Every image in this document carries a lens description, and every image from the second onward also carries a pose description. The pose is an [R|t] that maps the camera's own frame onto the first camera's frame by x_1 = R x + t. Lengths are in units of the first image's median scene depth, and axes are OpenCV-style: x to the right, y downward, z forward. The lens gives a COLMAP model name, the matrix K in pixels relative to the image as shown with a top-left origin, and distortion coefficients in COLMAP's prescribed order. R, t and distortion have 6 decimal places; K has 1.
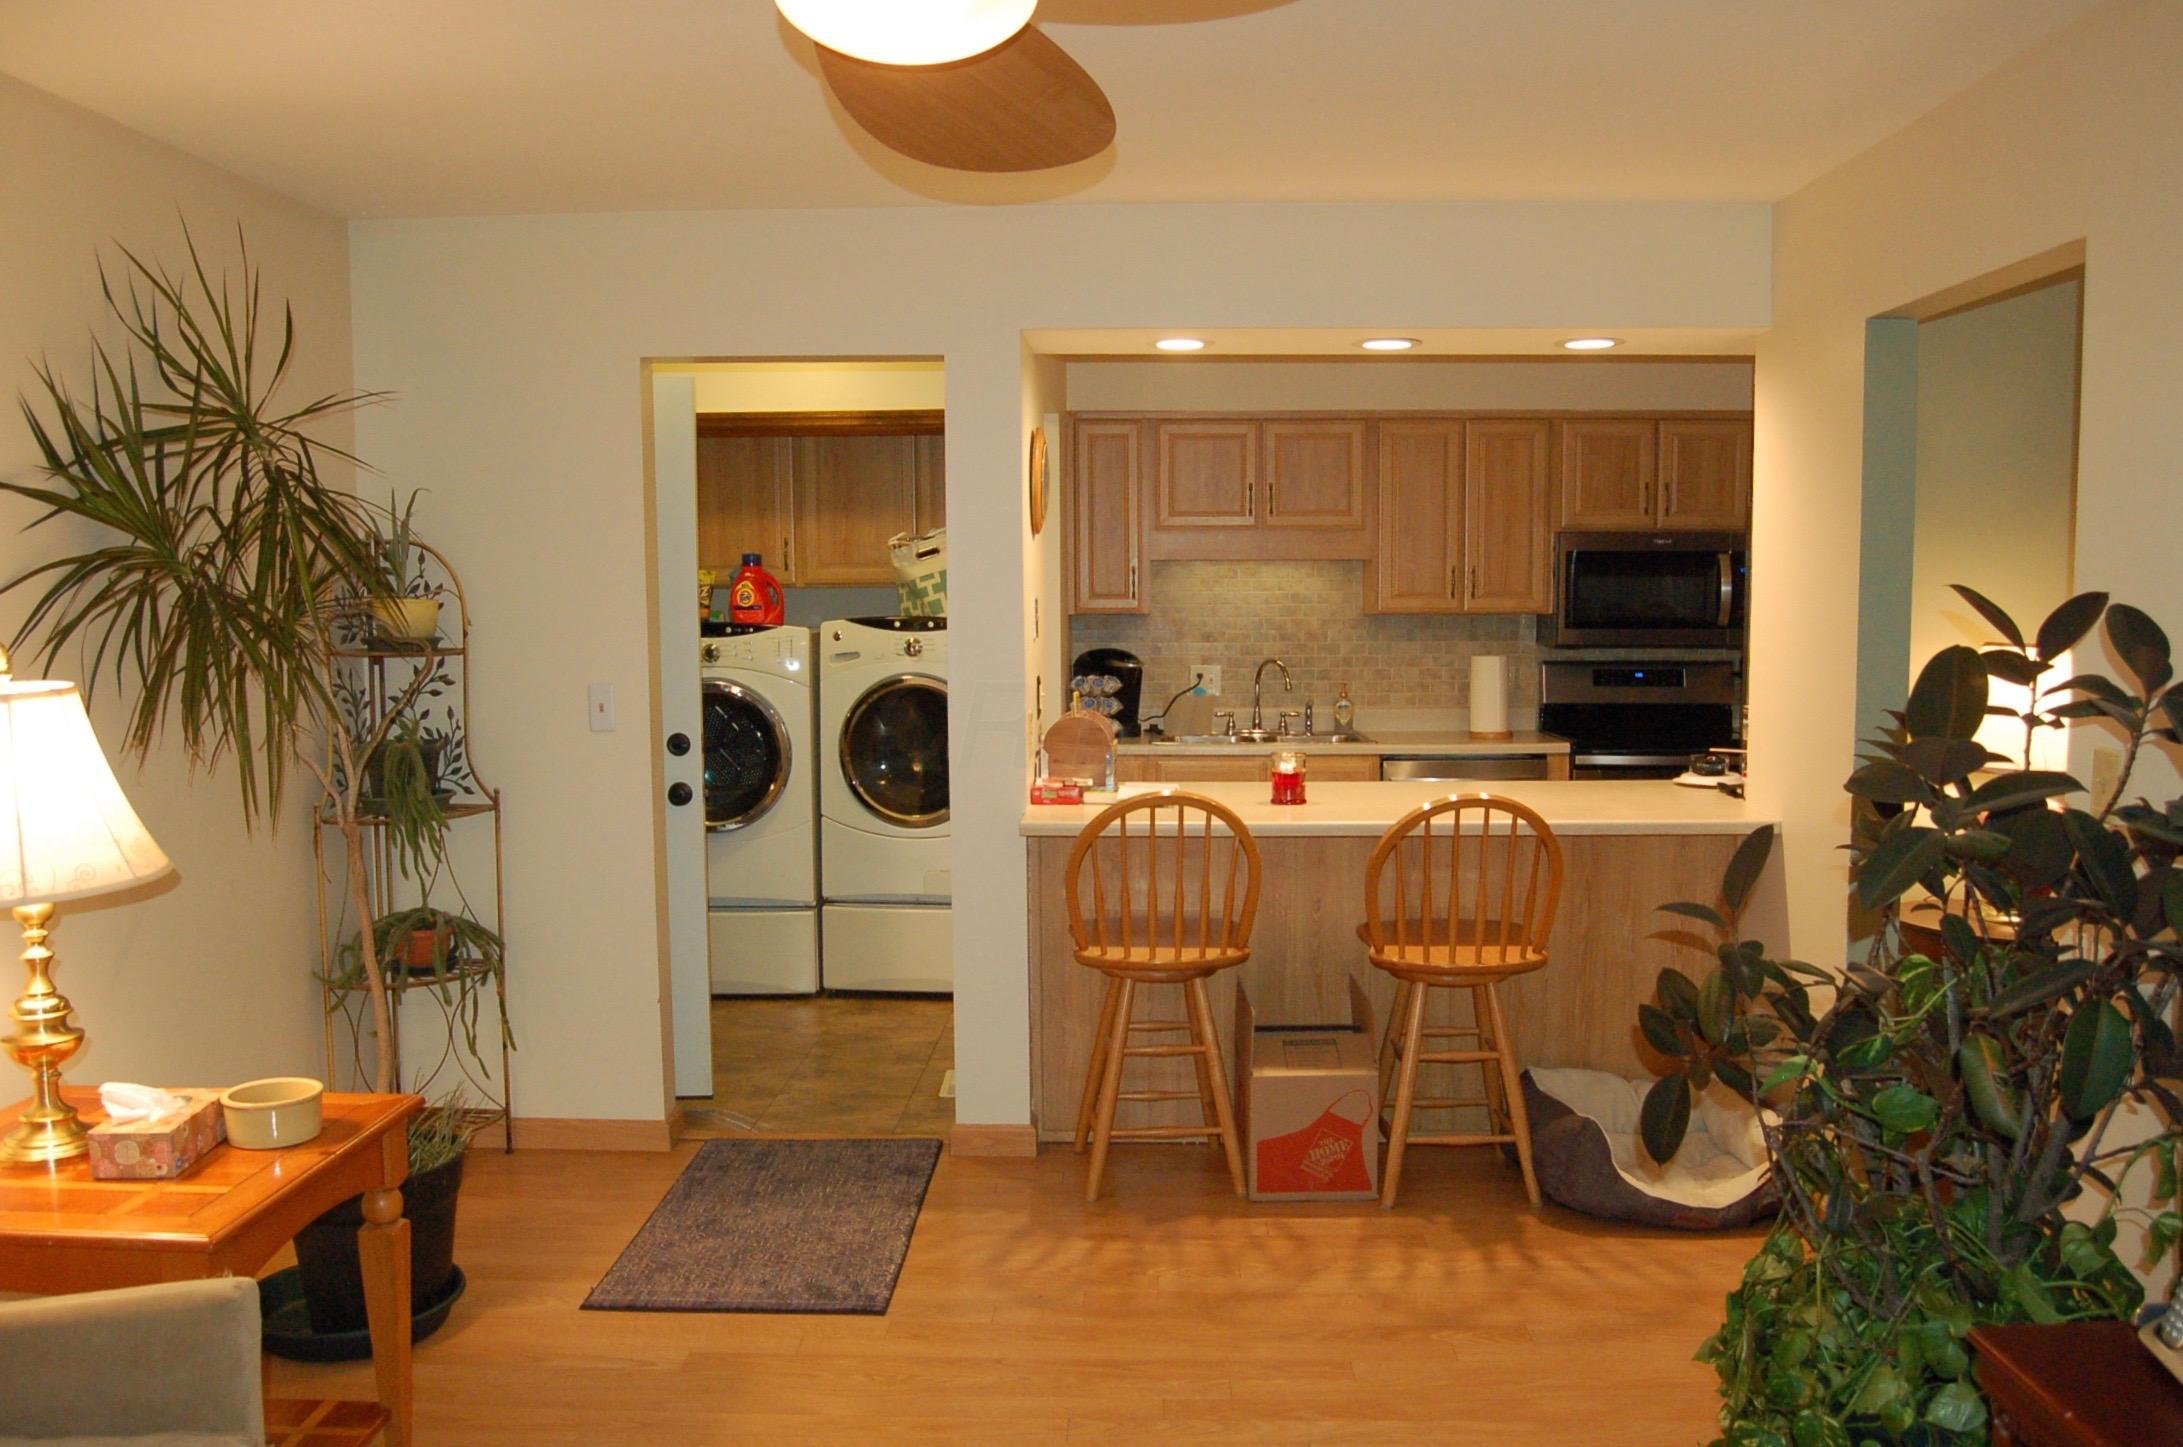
lens RADIAL K [[1731.2, 0, 1092.7], [0, 1731.2, 725.6], [0, 0, 1]] dist [-0.045663, 0.005631]
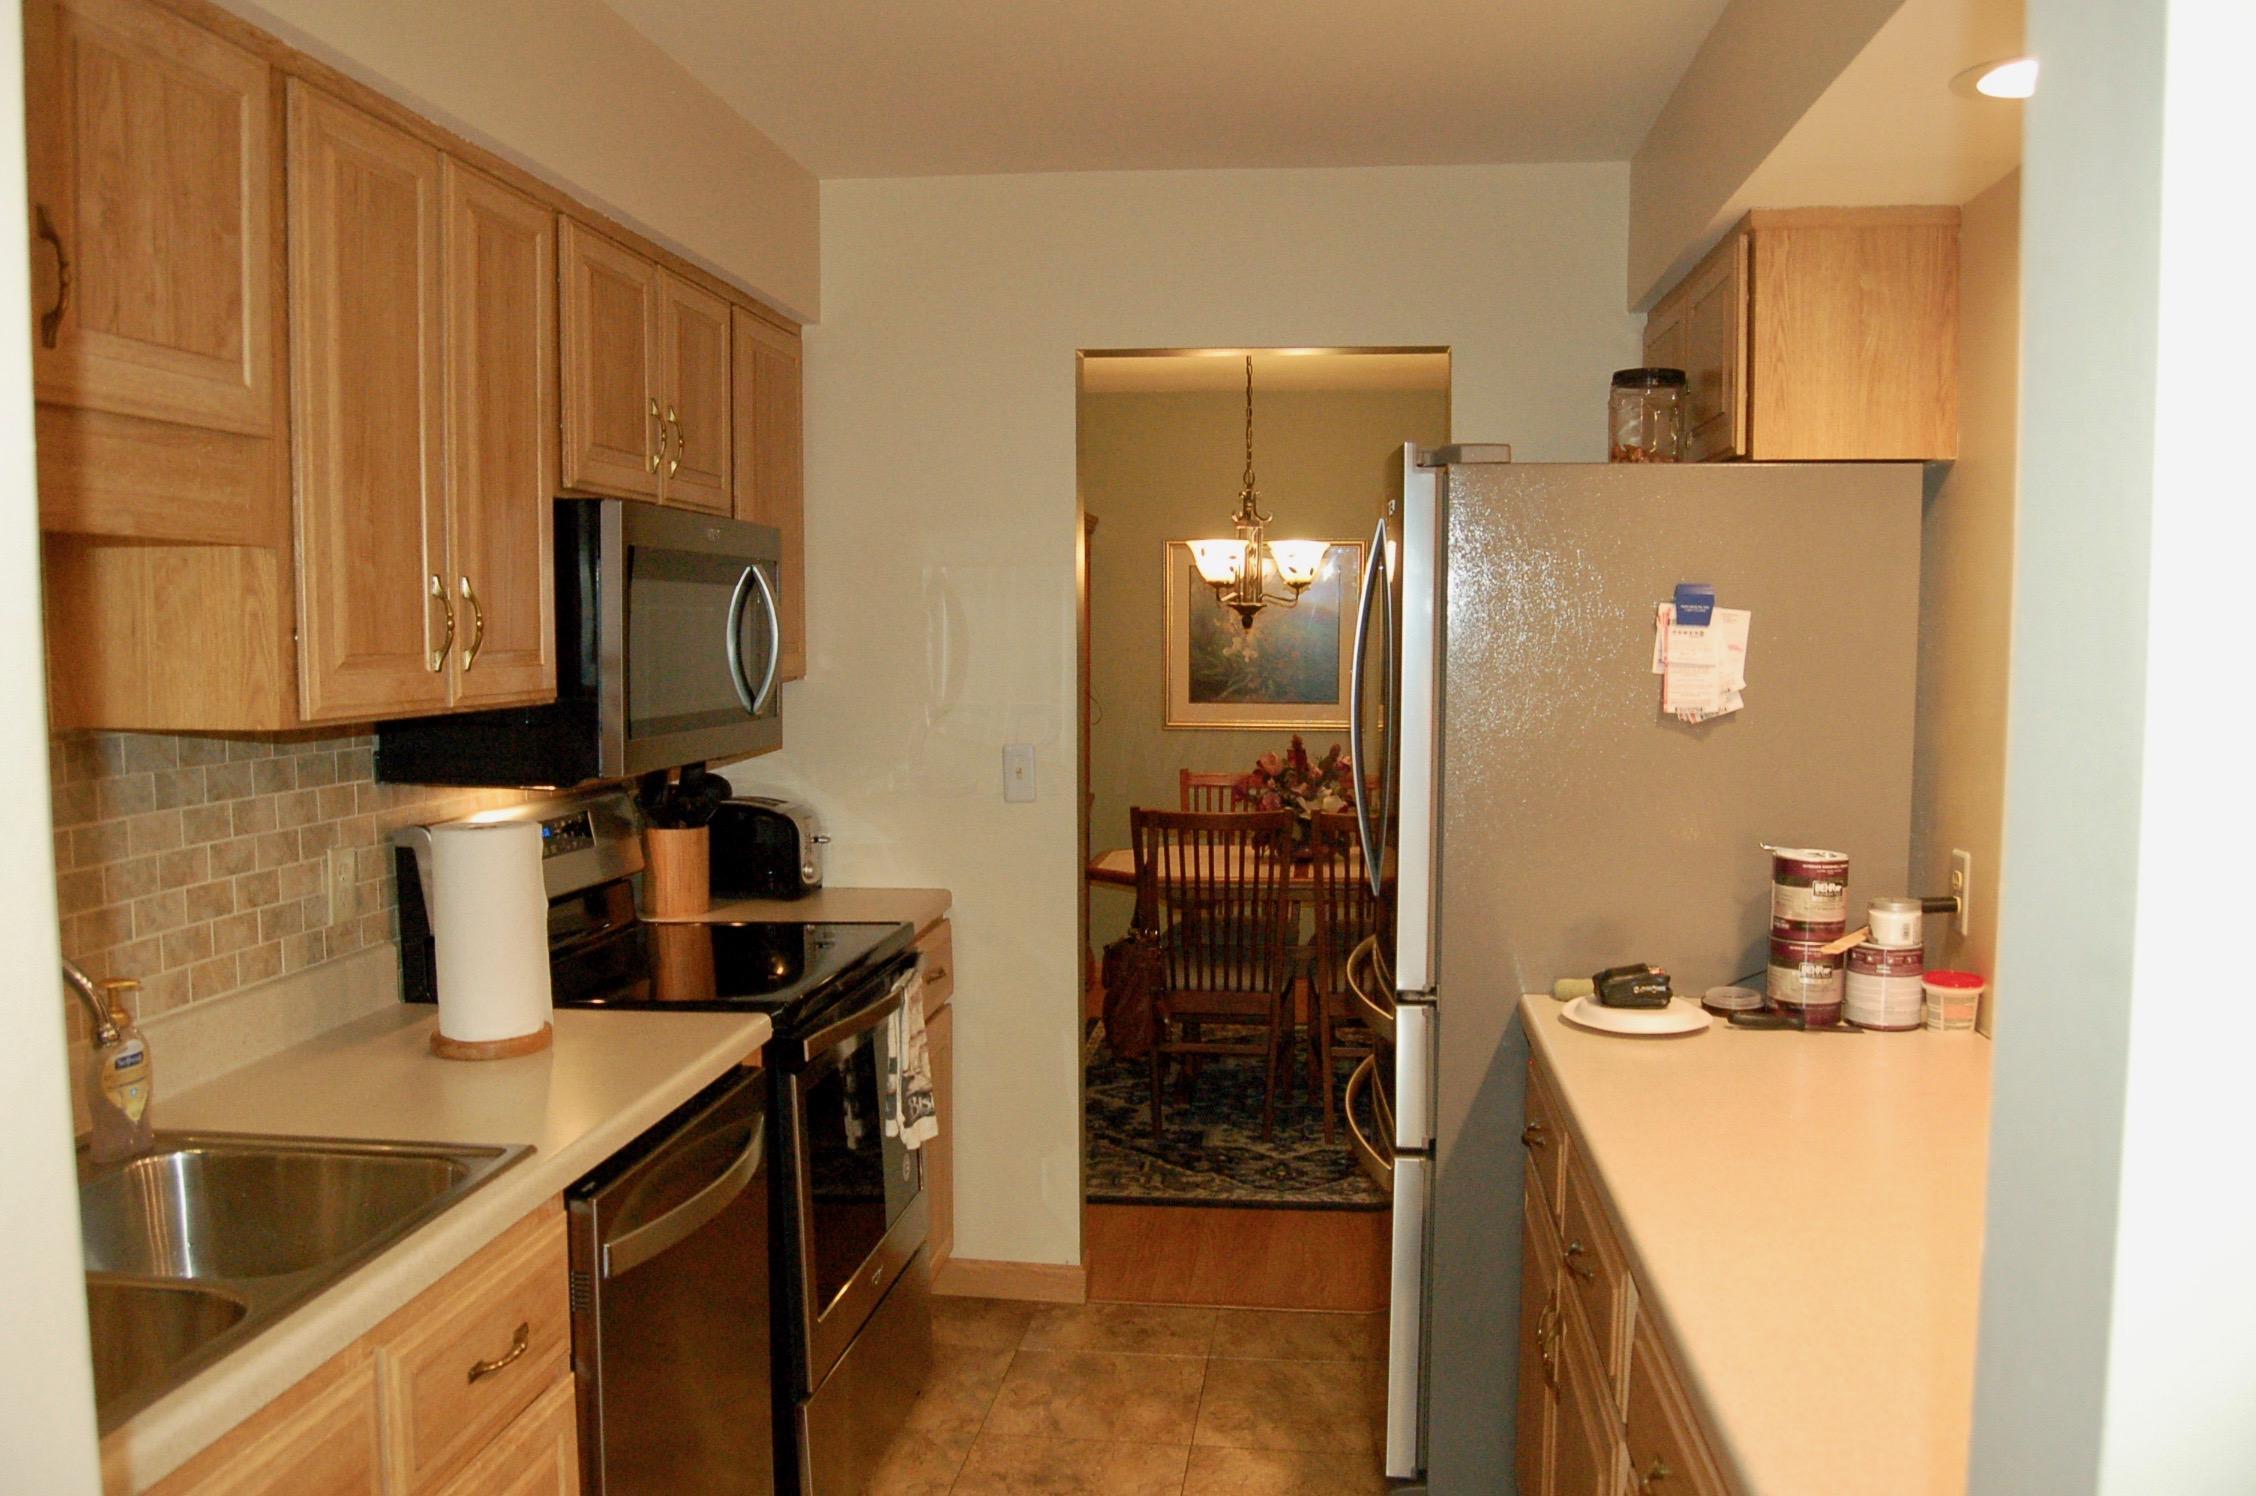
lens RADIAL K [[1789.1, 0, 1122.3], [0, 1789.1, 763.5], [0, 0, 1]] dist [-0.045663, 0.005631]
pose [[0.121271, -0.071891, 0.990013, -0.122910], [0.079405, 0.994880, 0.062518, -0.066547], [-0.989438, 0.071030, 0.126359, 0.821758]]
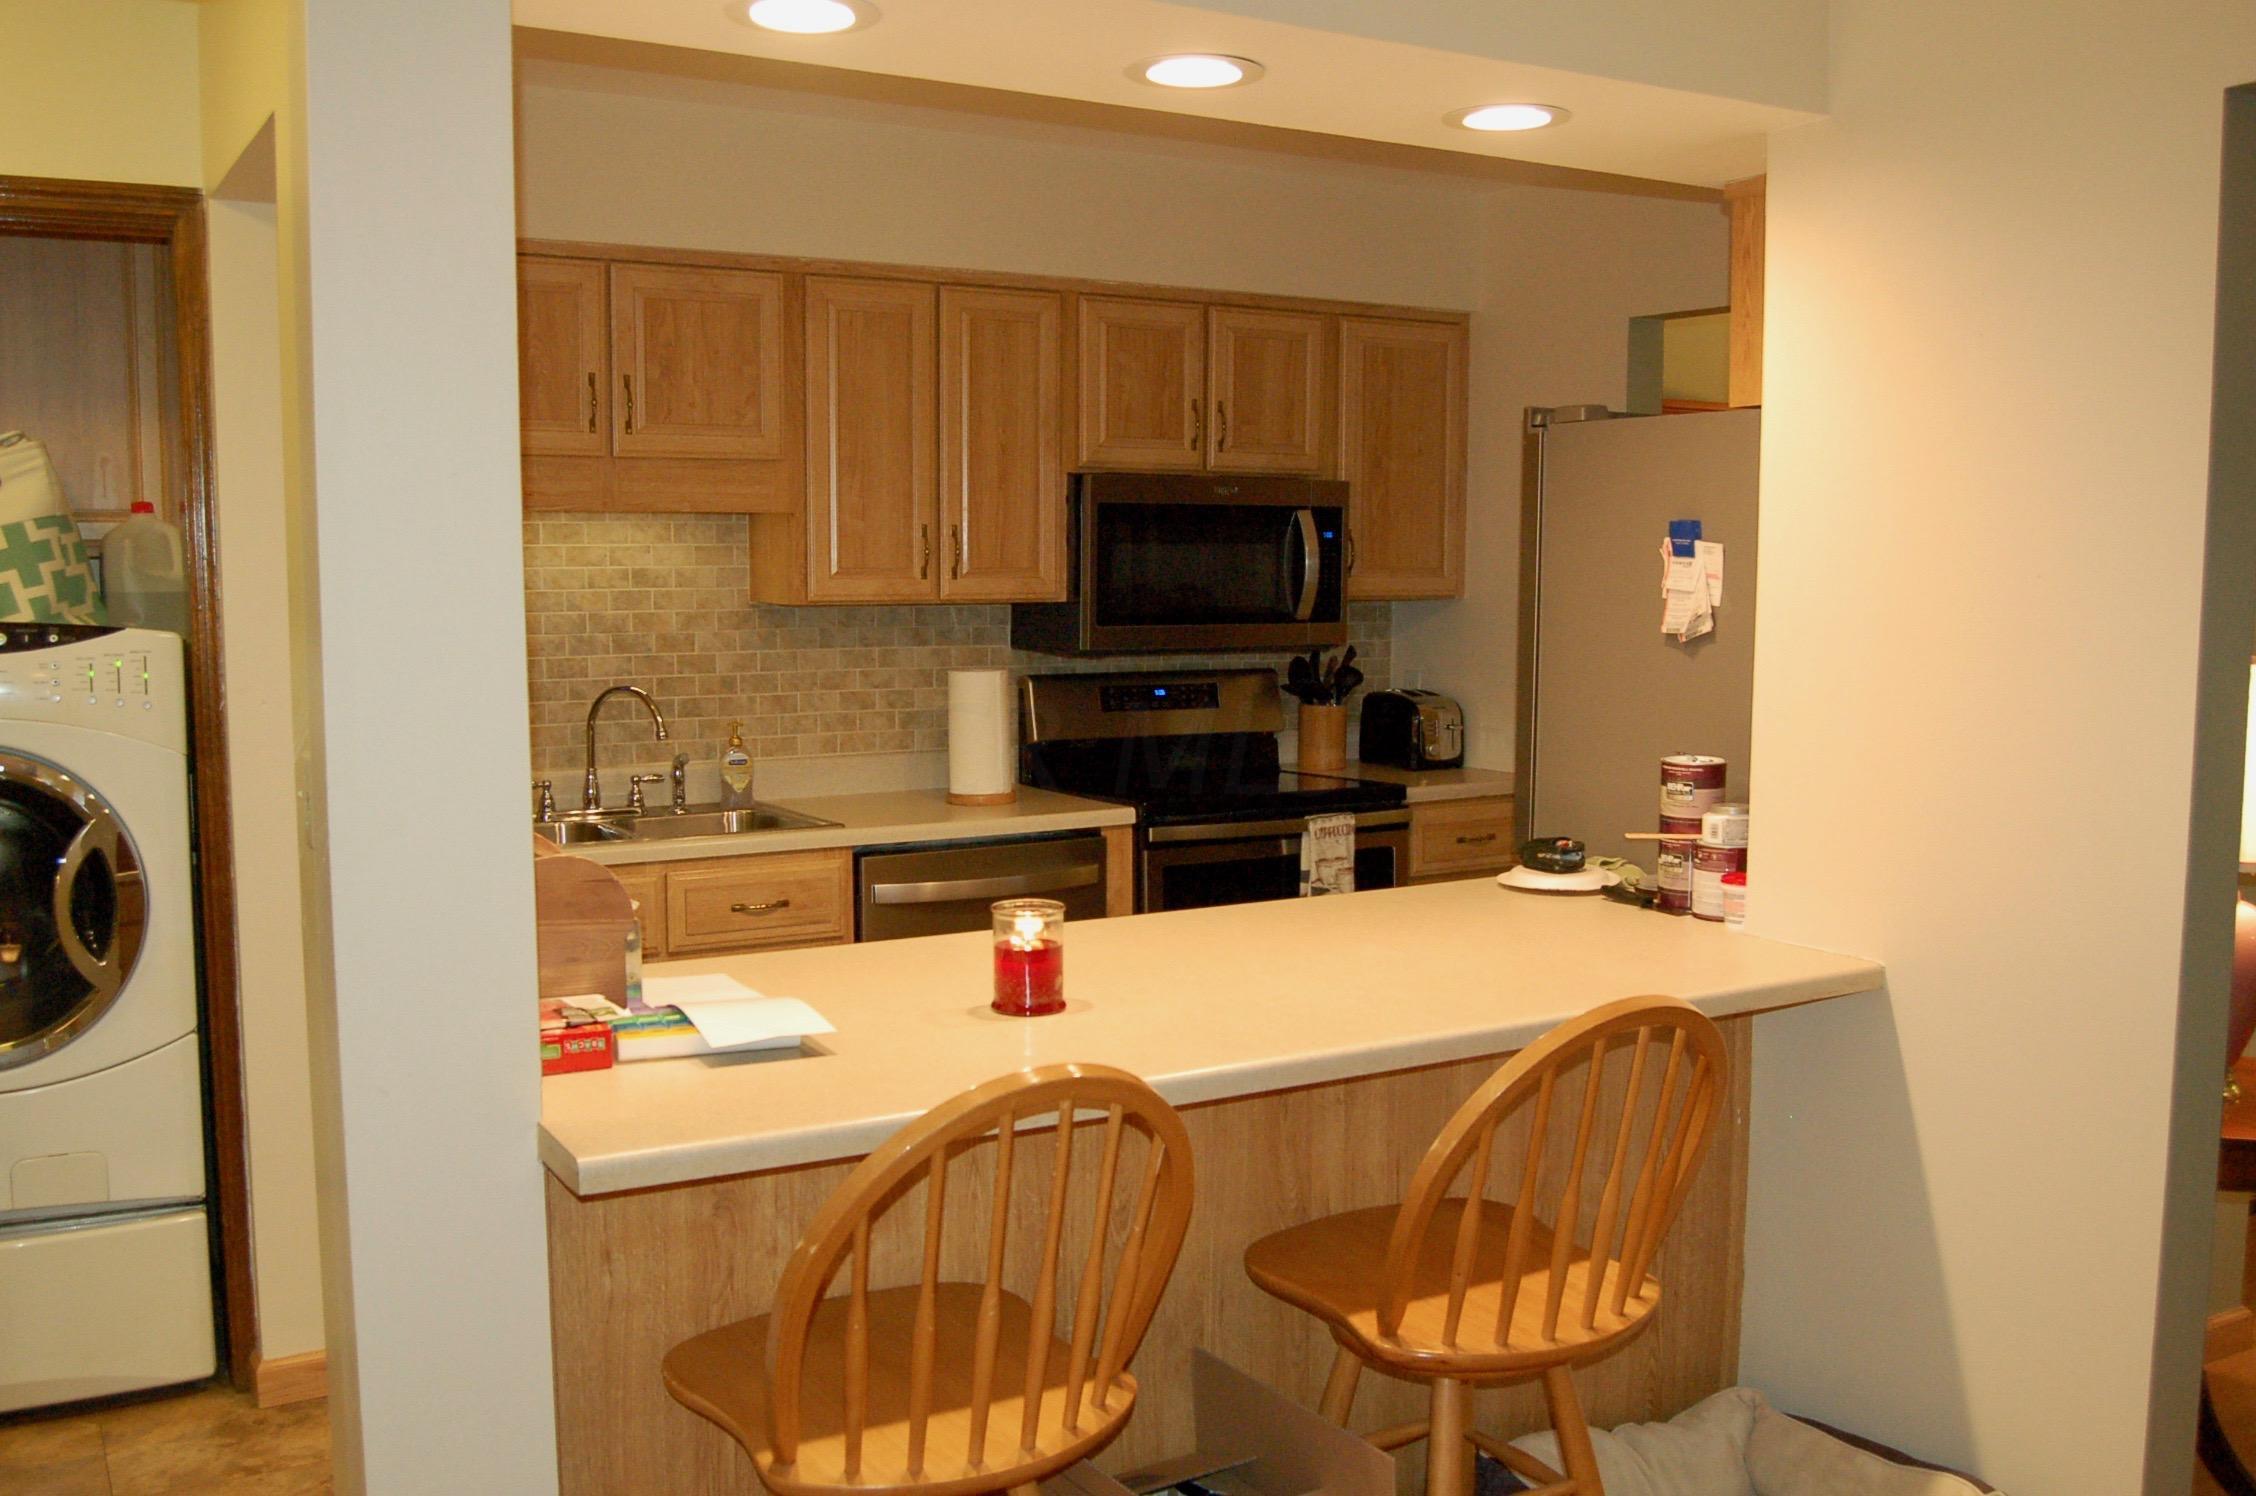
lens RADIAL K [[2098.0, 0, 1124.9], [0, 2098.0, 734.4], [0, 0, 1]] dist [-0.024544, 0.000000]
pose [[0.857981, -0.039888, 0.512130, -0.110719], [0.035598, 0.999201, 0.018186, -0.029397], [-0.512446, 0.002627, 0.858715, 0.326753]]
